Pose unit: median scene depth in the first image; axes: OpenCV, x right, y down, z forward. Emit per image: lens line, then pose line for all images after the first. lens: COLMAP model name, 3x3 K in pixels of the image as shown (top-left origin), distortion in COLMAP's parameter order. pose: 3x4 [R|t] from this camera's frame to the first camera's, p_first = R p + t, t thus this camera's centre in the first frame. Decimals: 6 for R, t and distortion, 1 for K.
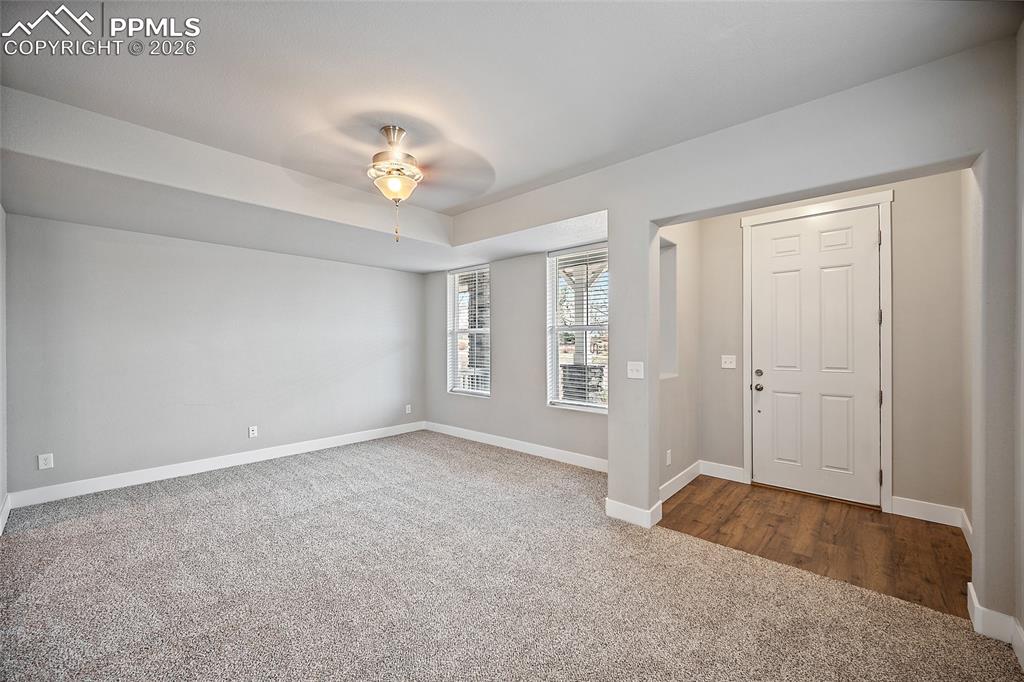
lens RADIAL K [[407.7, 0, 513.8], [0, 407.7, 341.7], [0, 0, 1]] dist [-0.000125, -0.000072]
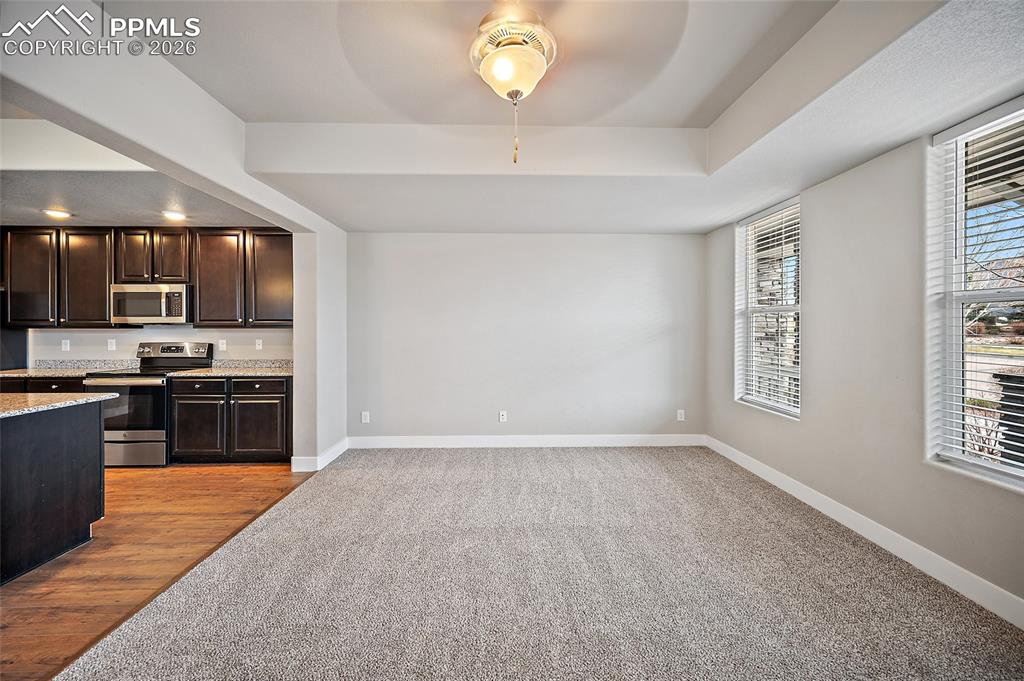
lens RADIAL K [[405.0, 0, 513.1], [0, 405.0, 329.9], [0, 0, 1]] dist [-0.000882, -0.000321]
pose [[0.690029, 0.006522, -0.723752, 0.100518], [-0.001705, 0.999971, 0.007386, 0.001890], [0.723779, -0.003862, 0.690021, 0.368865]]
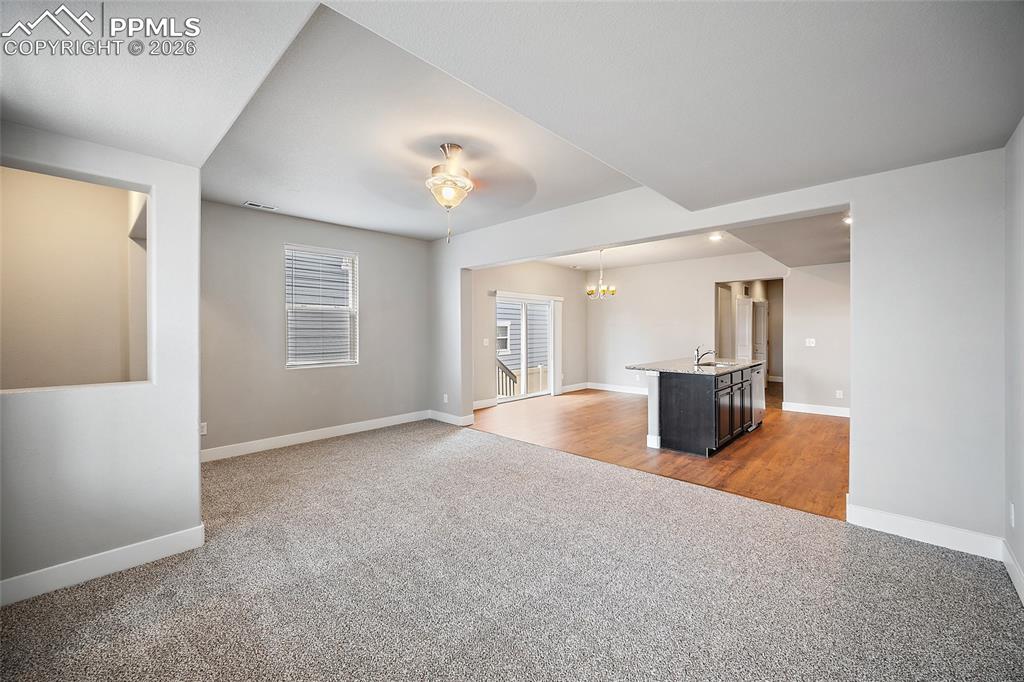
lens RADIAL K [[405.0, 0, 513.1], [0, 405.0, 330.4], [0, 0, 1]] dist [-0.000882, -0.000321]
pose [[-0.999658, 0.008617, 0.024695, -0.319722], [0.008625, 0.999963, 0.000238, -0.002740], [-0.024692, 0.000450, -0.999695, 1.383773]]
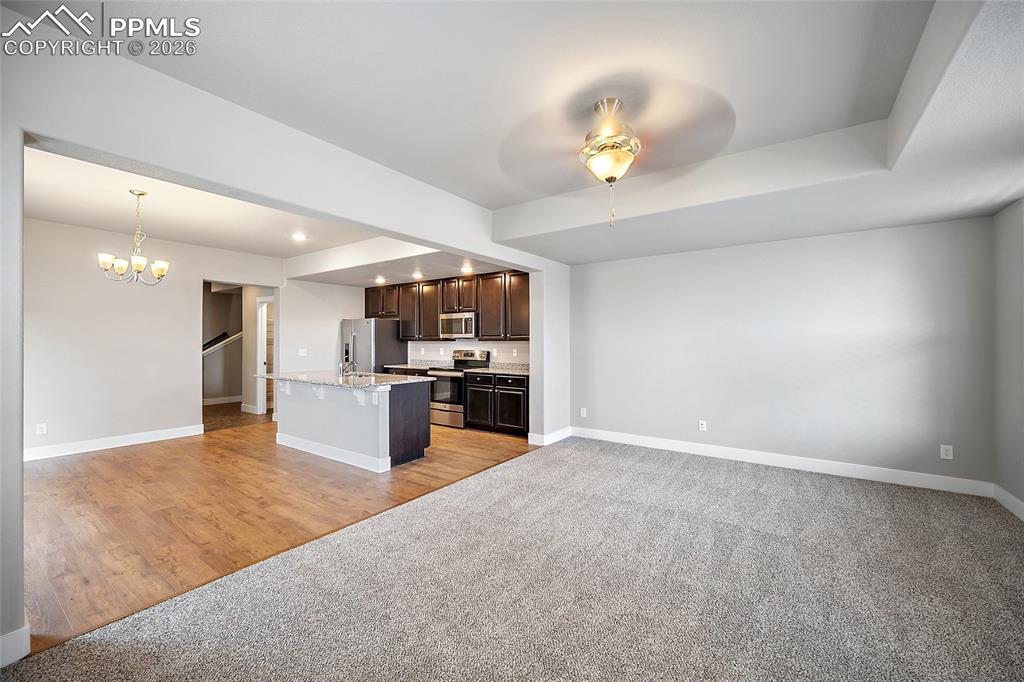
lens RADIAL K [[407.7, 0, 513.8], [0, 407.7, 341.7], [0, 0, 1]] dist [-0.000125, -0.000072]
pose [[0.118770, 0.004923, -0.992910, 0.364688], [0.000857, 0.999987, 0.005060, 0.001547], [0.992921, -0.001452, 0.118764, 0.438782]]
